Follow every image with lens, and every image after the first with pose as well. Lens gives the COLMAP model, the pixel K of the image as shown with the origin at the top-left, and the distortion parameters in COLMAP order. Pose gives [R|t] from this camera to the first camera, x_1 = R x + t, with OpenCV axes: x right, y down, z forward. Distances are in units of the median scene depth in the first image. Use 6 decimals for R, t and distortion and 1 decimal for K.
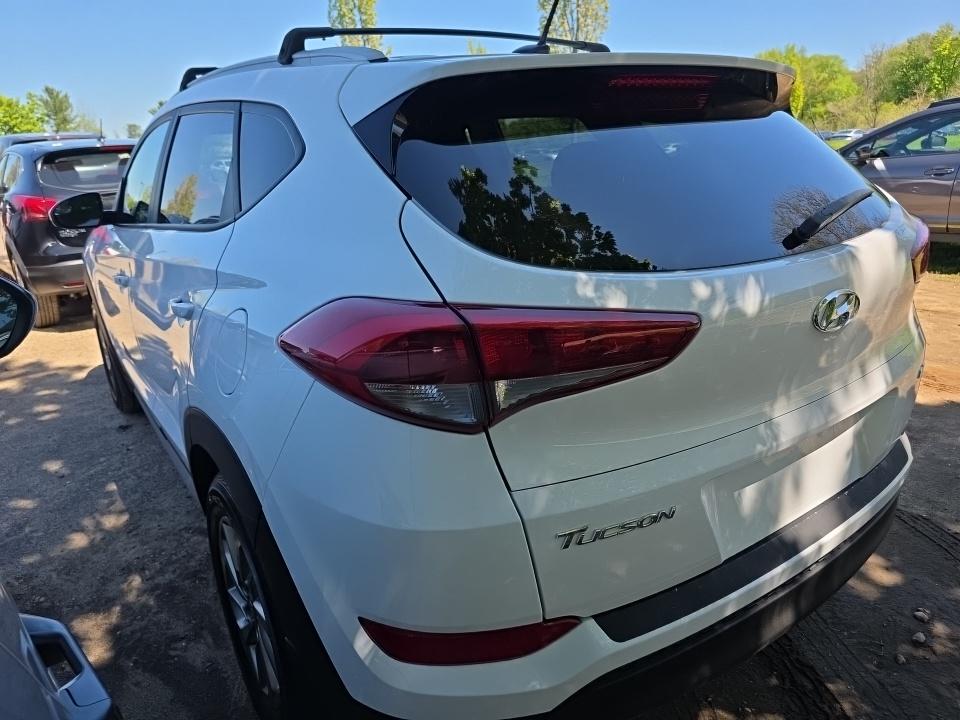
lens RADIAL K [[645.8, 0, 480.0], [0, 645.8, 360.0], [0, 0, 1]] dist [0.070779, -0.087527]
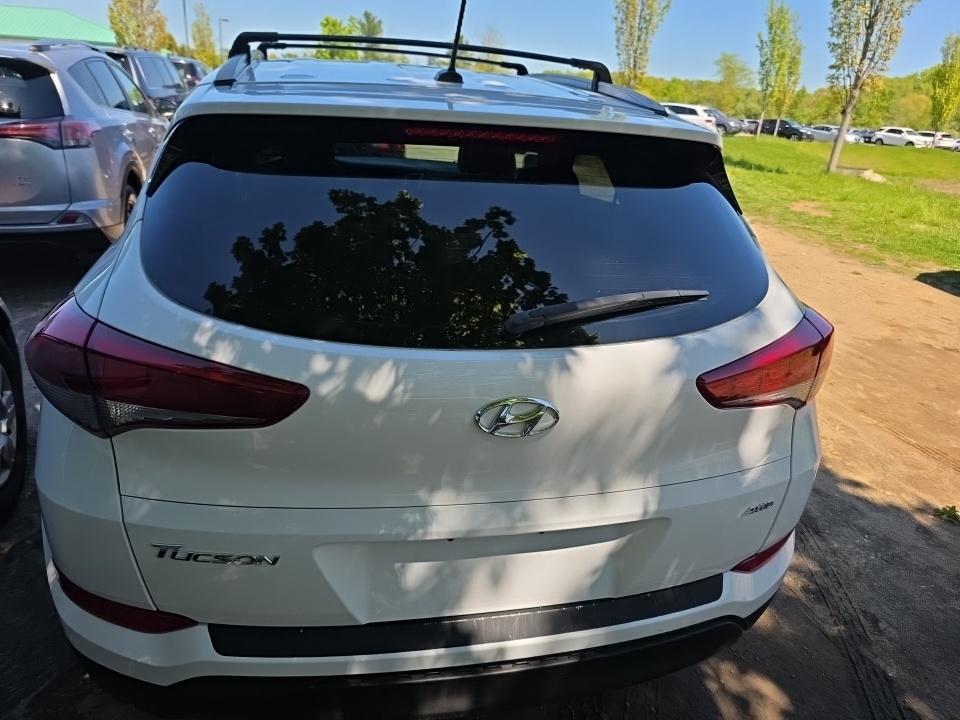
lens RADIAL K [[645.8, 0, 480.0], [0, 645.8, 360.0], [0, 0, 1]] dist [0.070779, -0.087527]
pose [[0.914628, 0.254224, -0.314366, 0.828041], [-0.234018, 0.966960, 0.101109, -0.256760], [0.329684, -0.018910, 0.943902, 0.118371]]
